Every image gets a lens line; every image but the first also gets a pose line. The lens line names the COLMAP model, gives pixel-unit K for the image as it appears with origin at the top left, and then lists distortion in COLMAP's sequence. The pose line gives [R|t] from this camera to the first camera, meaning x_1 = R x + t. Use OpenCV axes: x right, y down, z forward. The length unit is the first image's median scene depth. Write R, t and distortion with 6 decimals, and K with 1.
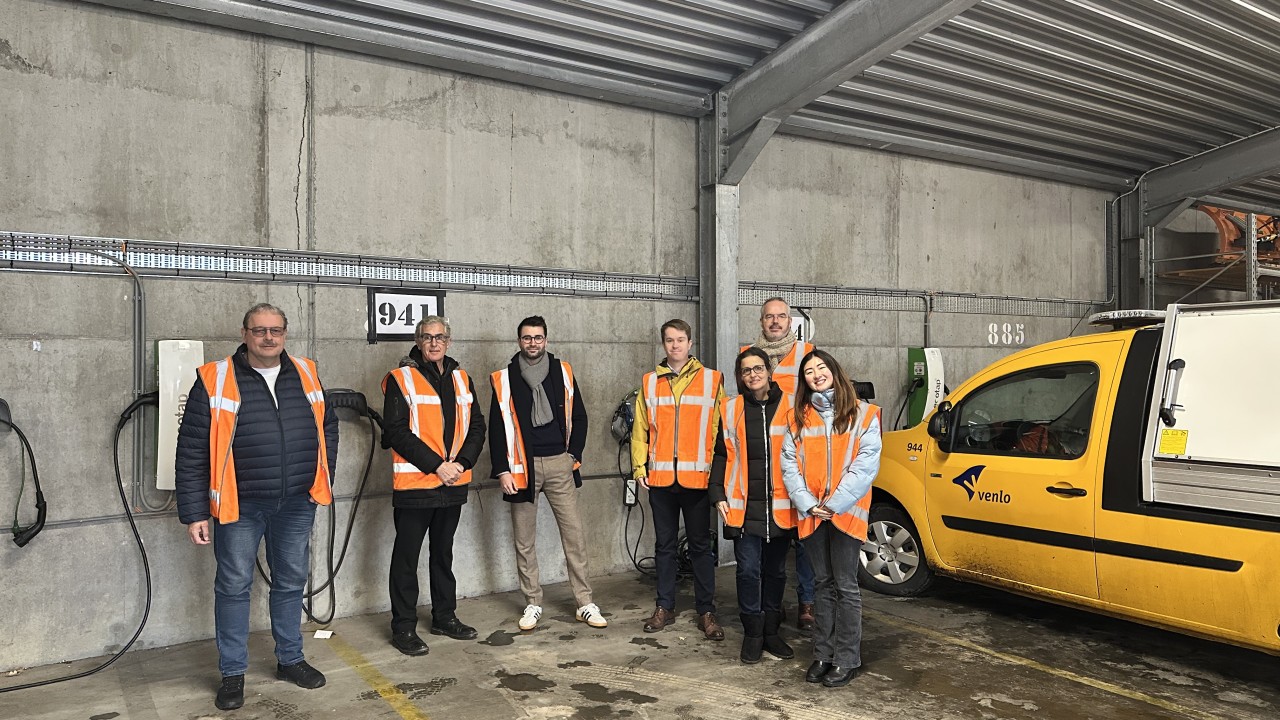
lens RADIAL K [[895.3, 0, 631.6], [0, 895.3, 359.0], [0, 0, 1]] dist [0.097282, -0.105640]
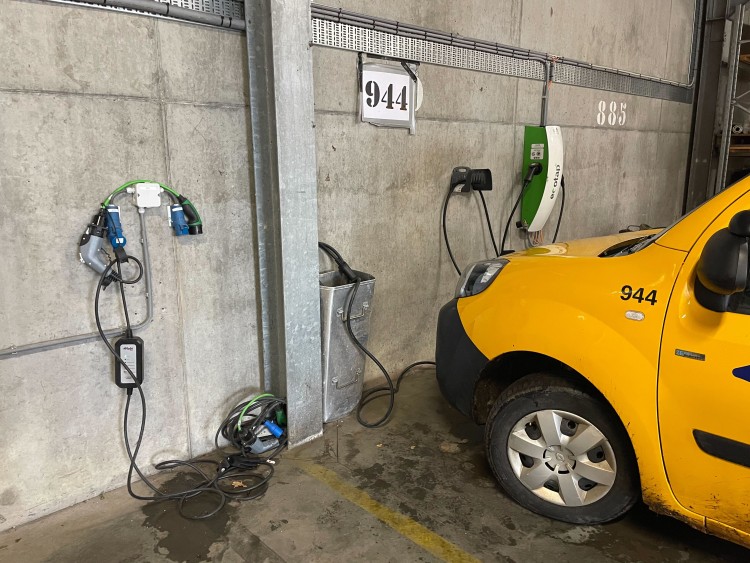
lens RADIAL K [[562.3, 0, 365.4], [0, 562.3, 279.8], [0, 0, 1]] dist [0.040252, -0.034085]
pose [[0.985693, -0.036672, 0.164514, 0.093719], [-0.000206, 0.975782, 0.218744, 0.015496], [-0.168552, -0.215648, 0.961814, 0.649082]]
